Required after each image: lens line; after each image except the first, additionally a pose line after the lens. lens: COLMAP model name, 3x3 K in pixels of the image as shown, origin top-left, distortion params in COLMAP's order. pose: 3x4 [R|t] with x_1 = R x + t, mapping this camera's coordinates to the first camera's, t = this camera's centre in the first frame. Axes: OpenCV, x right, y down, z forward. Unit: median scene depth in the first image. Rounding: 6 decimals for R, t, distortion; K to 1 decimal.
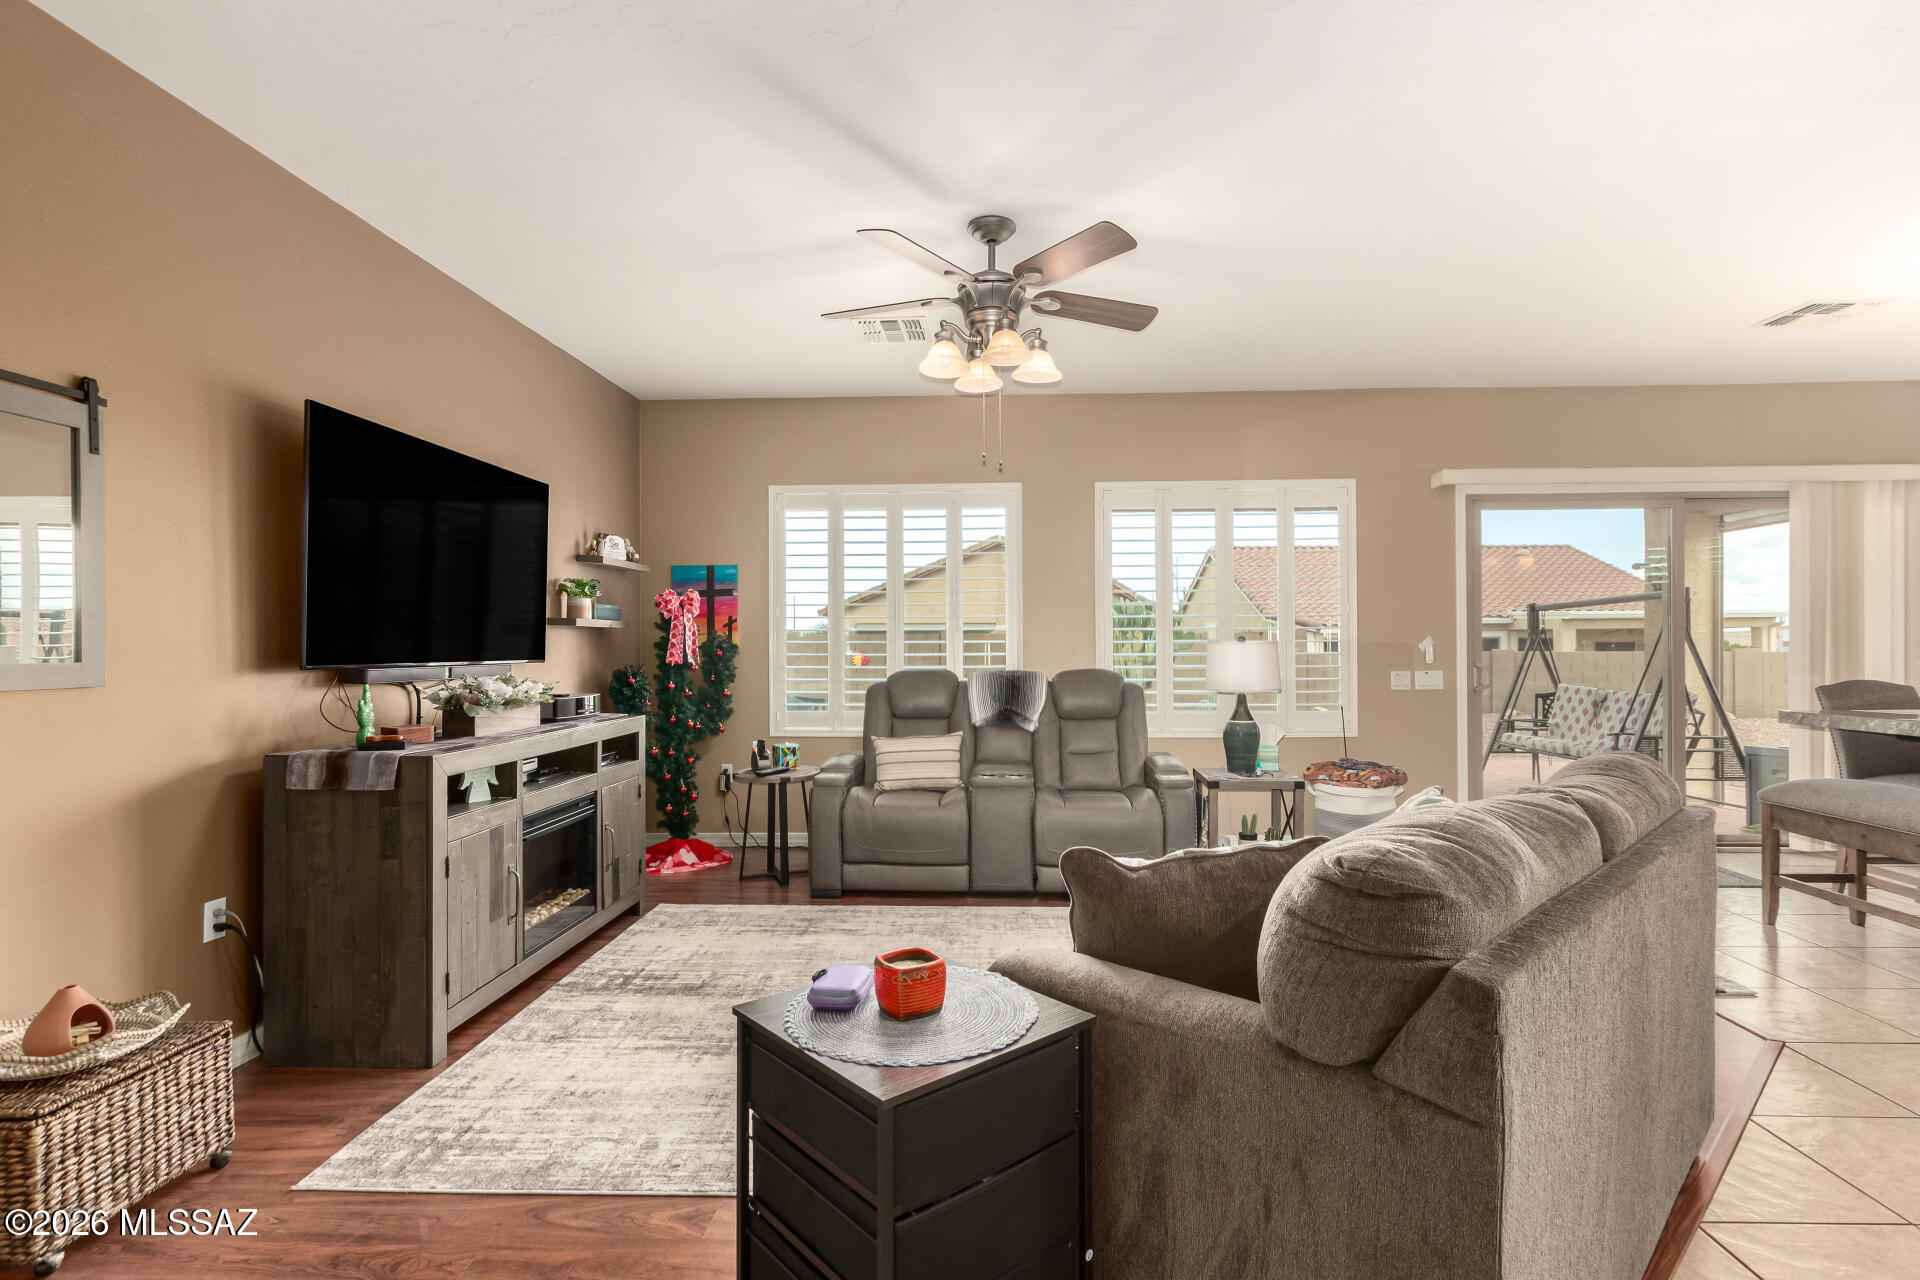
lens RADIAL K [[909.7, 0, 955.5], [0, 909.7, 641.8], [0, 0, 1]] dist [0.013518, -0.003047]
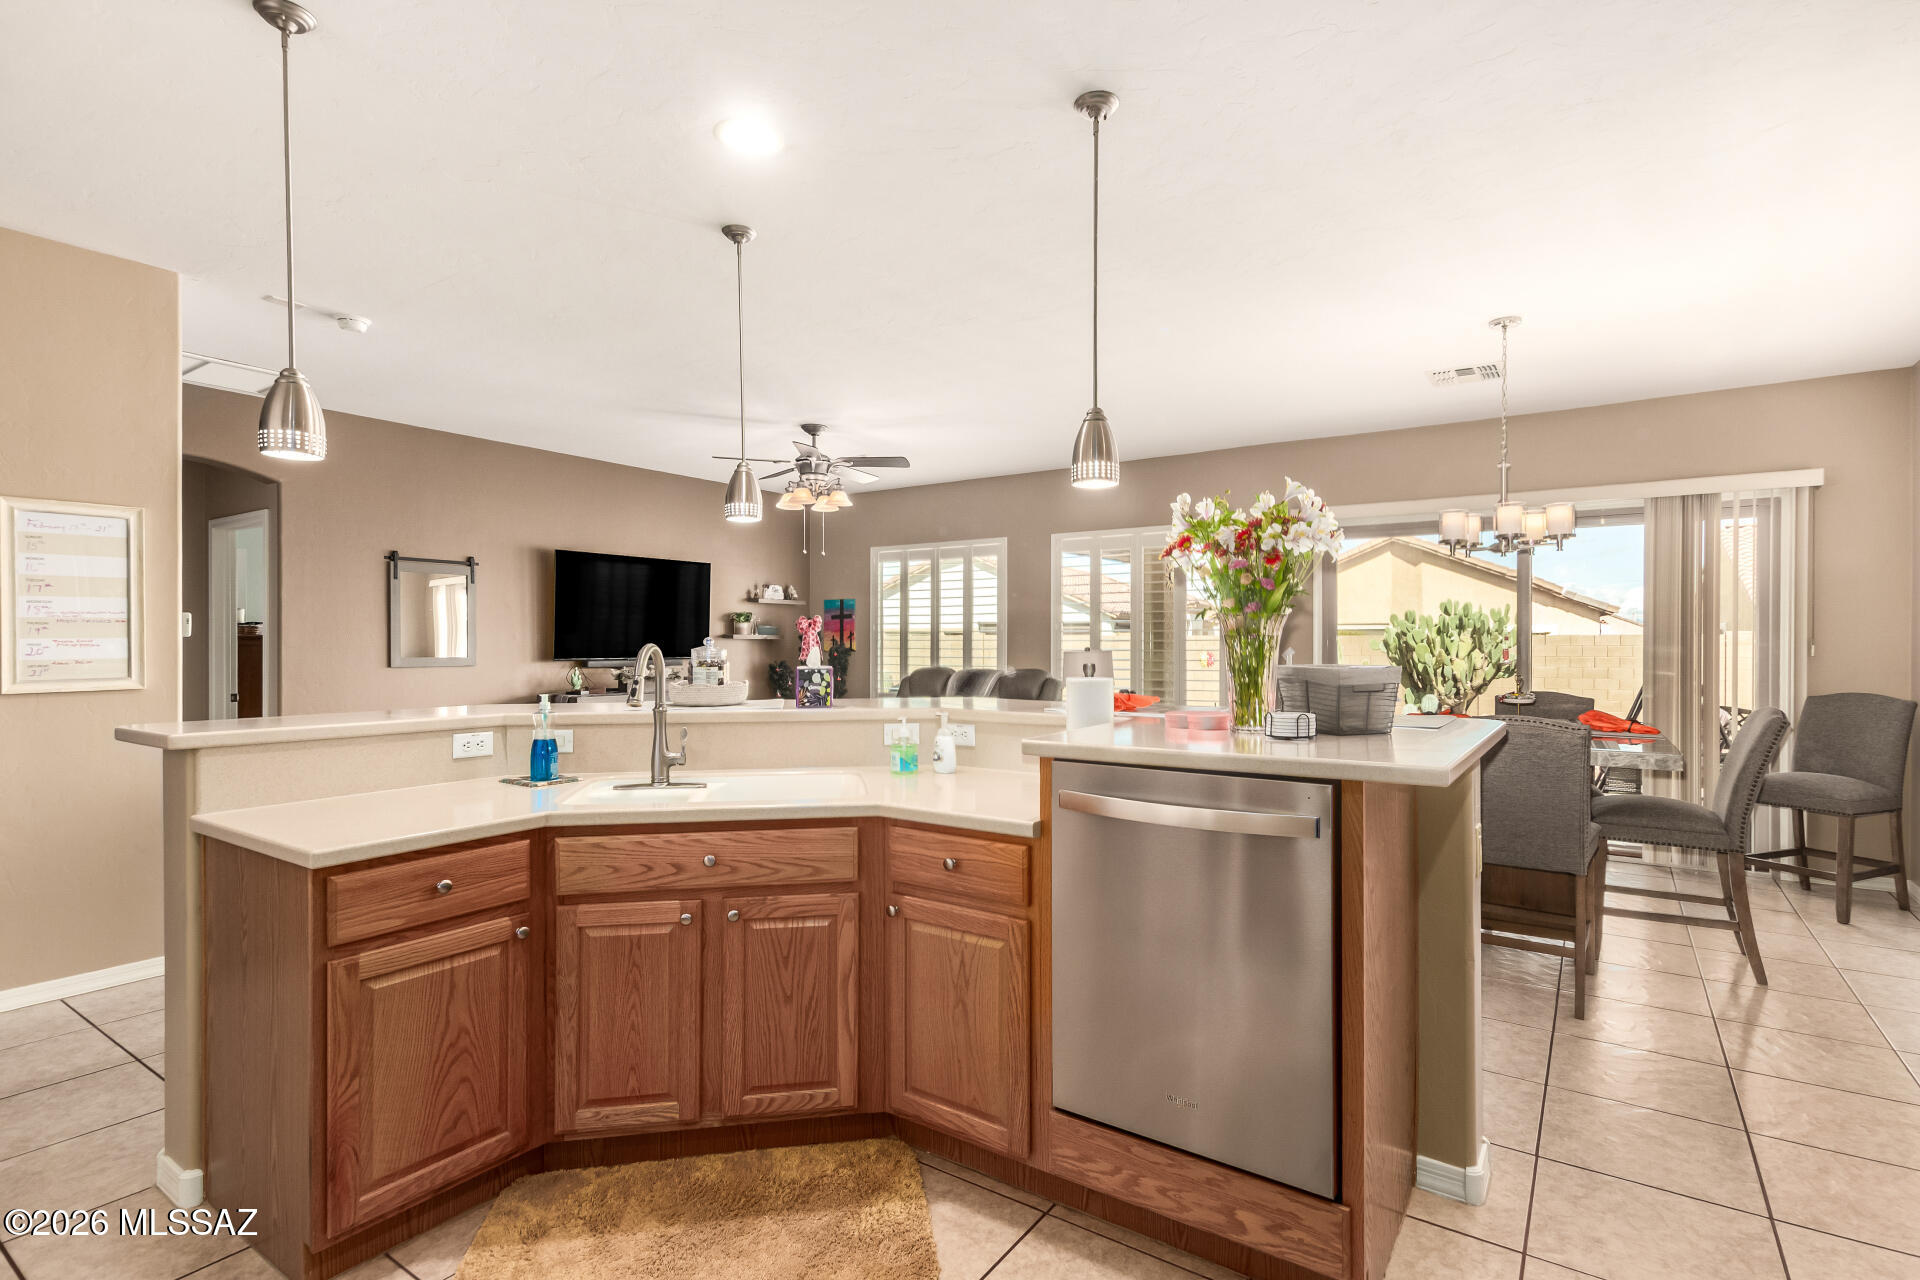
lens RADIAL K [[923.6, 0, 951.6], [0, 923.6, 643.9], [0, 0, 1]] dist [0.011124, -0.003615]
pose [[0.845220, 0.009204, -0.534339, 0.958906], [-0.005700, 0.999950, 0.008209, -0.025695], [0.534388, -0.003893, 0.845230, -0.328100]]
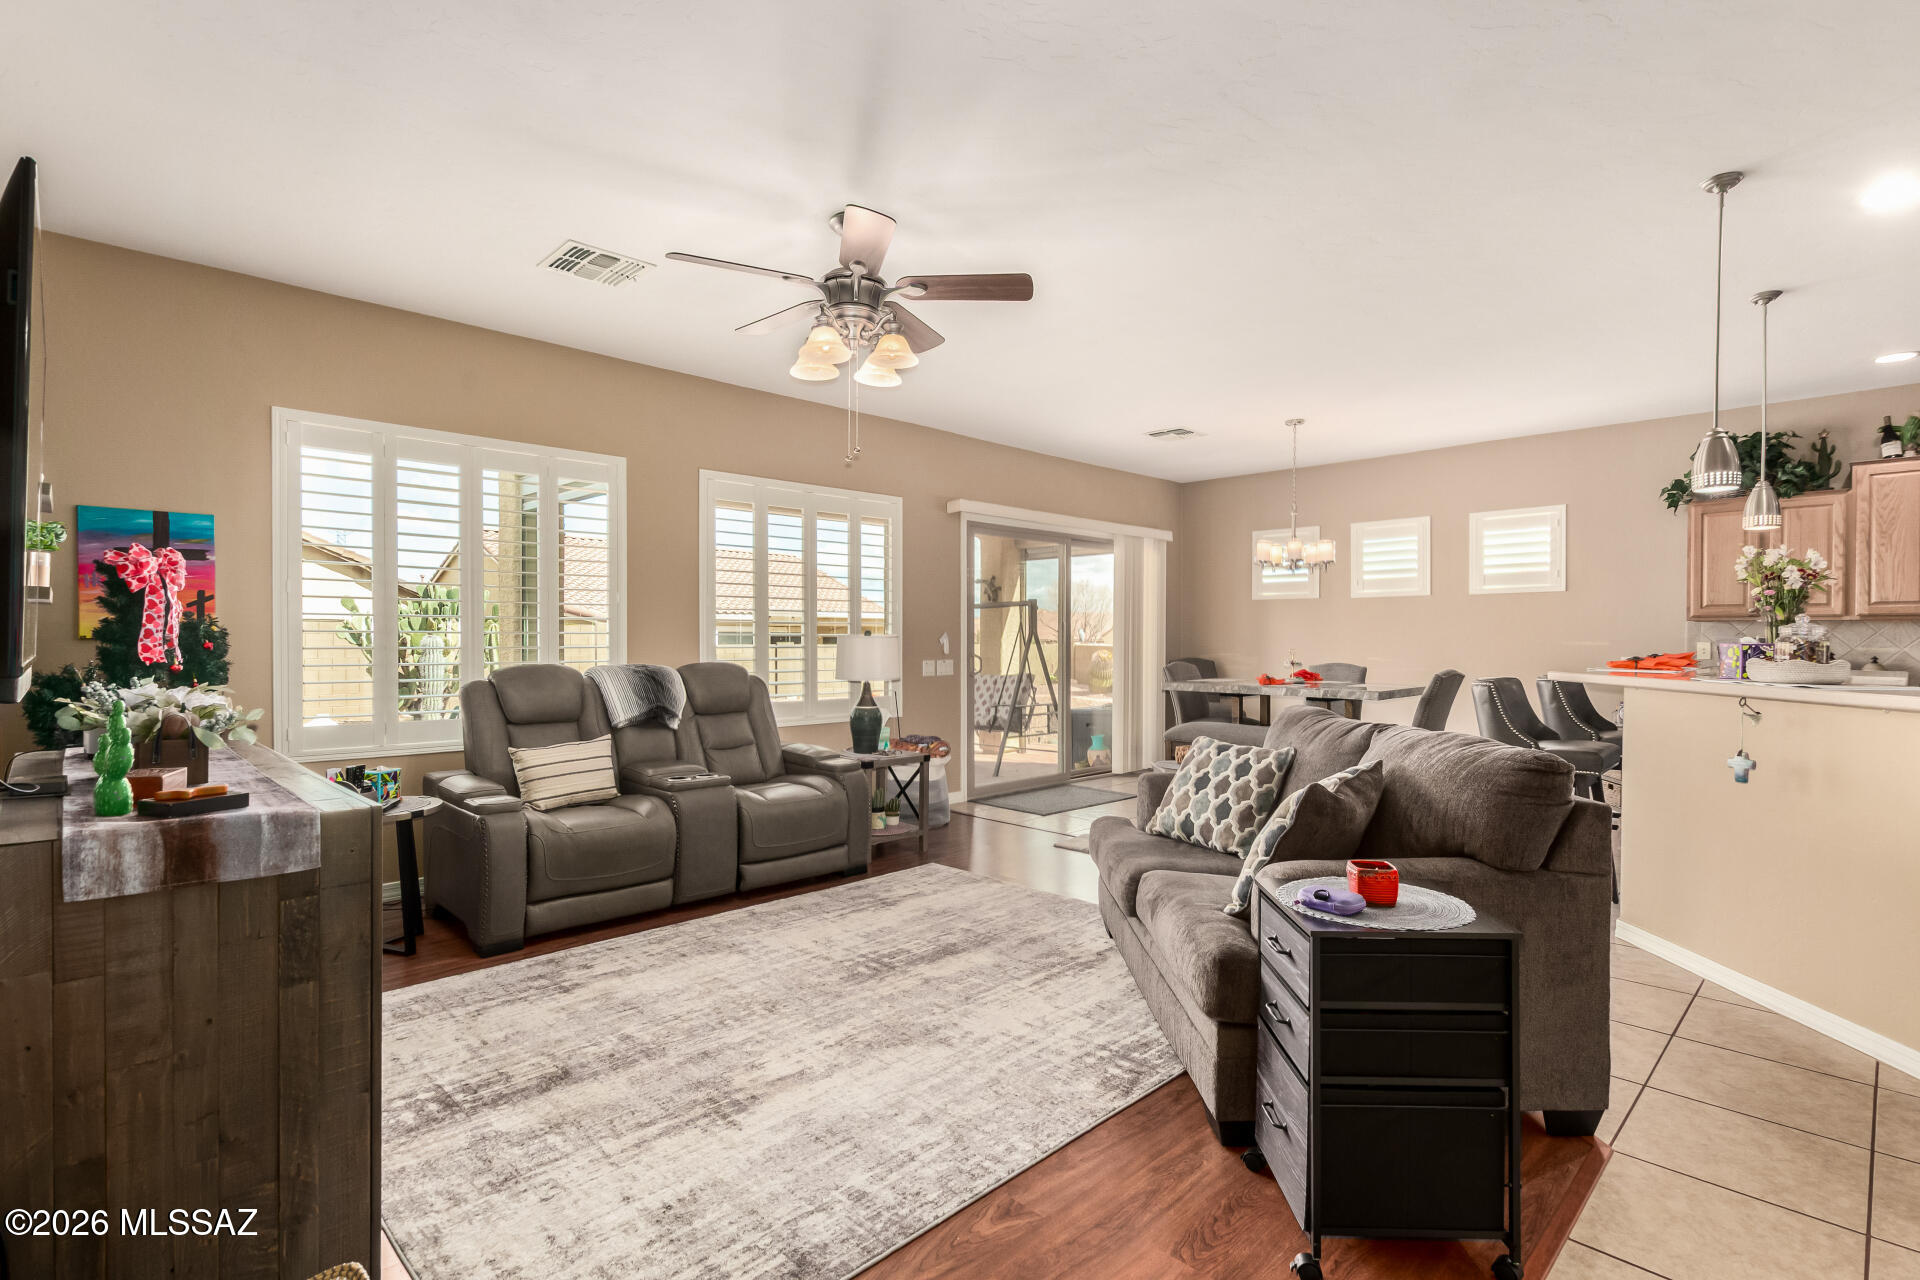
lens RADIAL K [[923.6, 0, 967.3], [0, 923.6, 638.4], [0, 0, 1]] dist [0.011124, -0.003615]
pose [[0.677020, 0.006035, 0.735940, -0.469711], [-0.008605, 0.999963, -0.000284, 0.002951], [-0.735915, -0.006141, 0.677046, 0.156747]]
